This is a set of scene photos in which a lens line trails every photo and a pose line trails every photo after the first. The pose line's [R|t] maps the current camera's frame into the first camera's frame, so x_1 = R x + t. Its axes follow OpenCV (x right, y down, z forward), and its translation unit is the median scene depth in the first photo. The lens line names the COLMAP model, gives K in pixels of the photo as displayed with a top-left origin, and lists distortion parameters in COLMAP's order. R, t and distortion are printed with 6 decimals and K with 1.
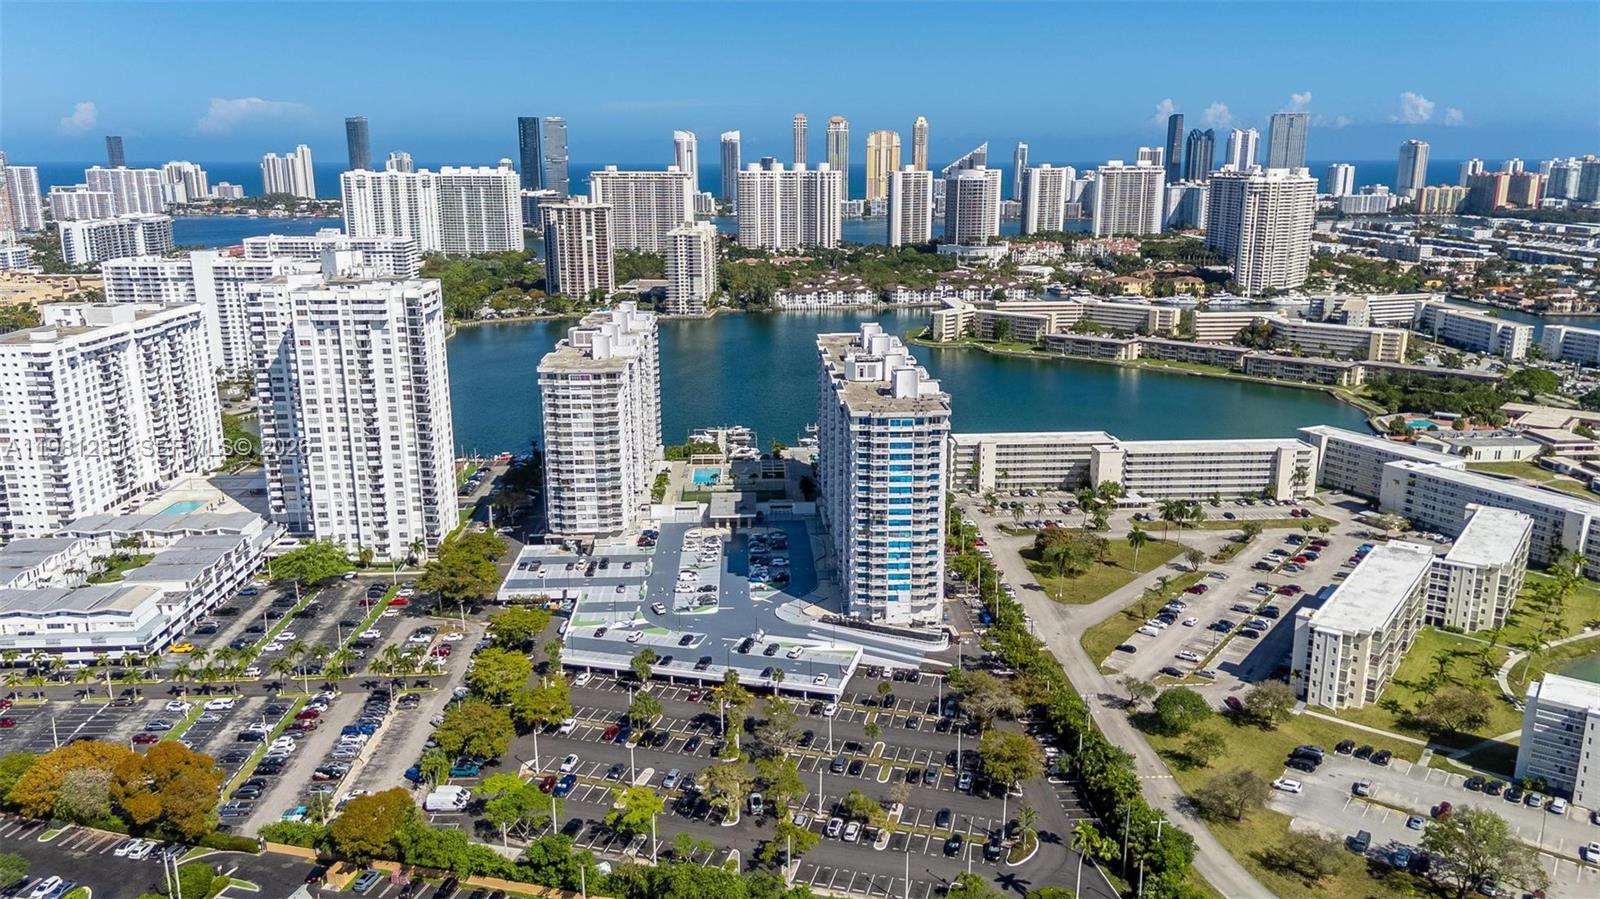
lens RADIAL K [[1174.9, 0, 803.4], [0, 1174.9, 455.6], [0, 0, 1]] dist [0.074677, -0.073396]
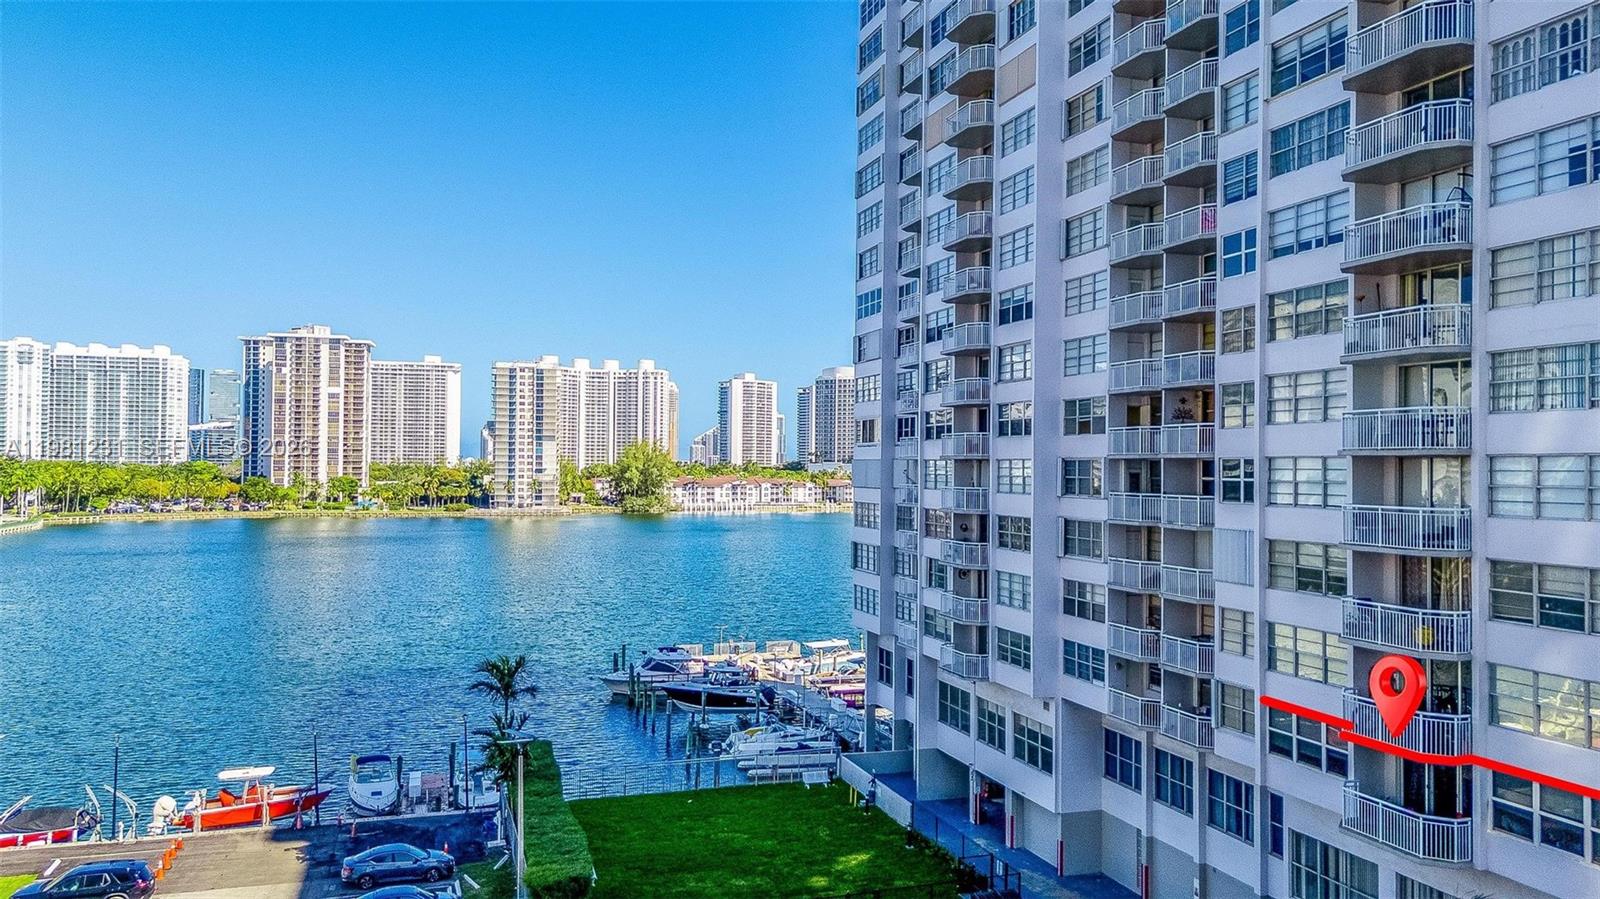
lens RADIAL K [[1174.9, 0, 801.4], [0, 1174.9, 457.5], [0, 0, 1]] dist [0.074677, -0.073396]
pose [[0.965605, 0.013078, 0.259684, -0.305417], [0.053380, 0.967490, -0.247210, 0.001206], [-0.254475, 0.252569, 0.933516, 1.139699]]
